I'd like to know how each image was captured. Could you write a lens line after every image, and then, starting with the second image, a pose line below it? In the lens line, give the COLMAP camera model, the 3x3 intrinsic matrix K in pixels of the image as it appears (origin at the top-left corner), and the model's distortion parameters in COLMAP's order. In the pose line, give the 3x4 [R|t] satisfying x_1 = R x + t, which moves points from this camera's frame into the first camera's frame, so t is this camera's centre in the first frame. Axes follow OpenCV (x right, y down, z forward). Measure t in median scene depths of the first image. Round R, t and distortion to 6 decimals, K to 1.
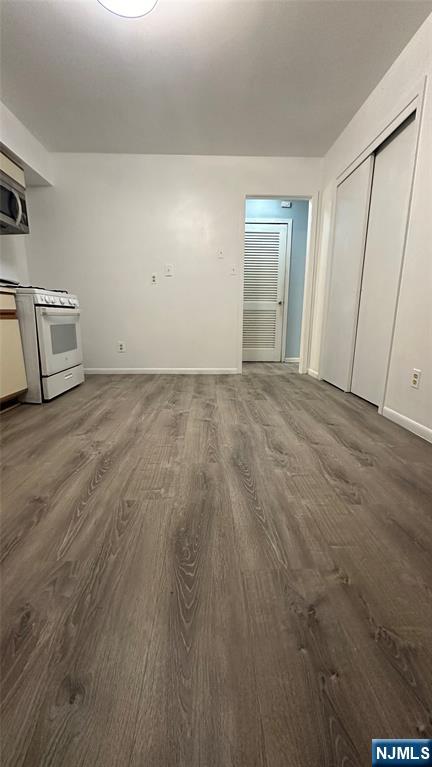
lens RADIAL K [[306.7, 0, 212.8], [0, 306.7, 383.2], [0, 0, 1]] dist [-0.003332, 0.000233]
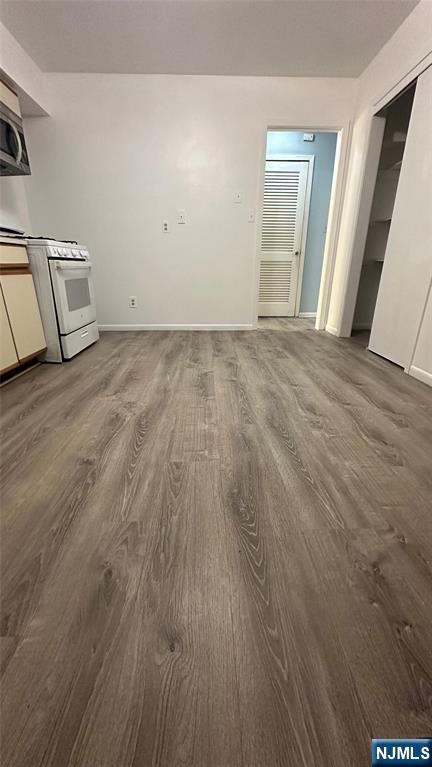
lens RADIAL K [[306.7, 0, 212.5], [0, 306.7, 383.8], [0, 0, 1]] dist [-0.003332, 0.000233]
pose [[0.999996, -0.001734, -0.002050, -0.112129], [0.002025, 0.988474, 0.151379, -0.023526], [0.001764, -0.151382, 0.988474, 0.021392]]
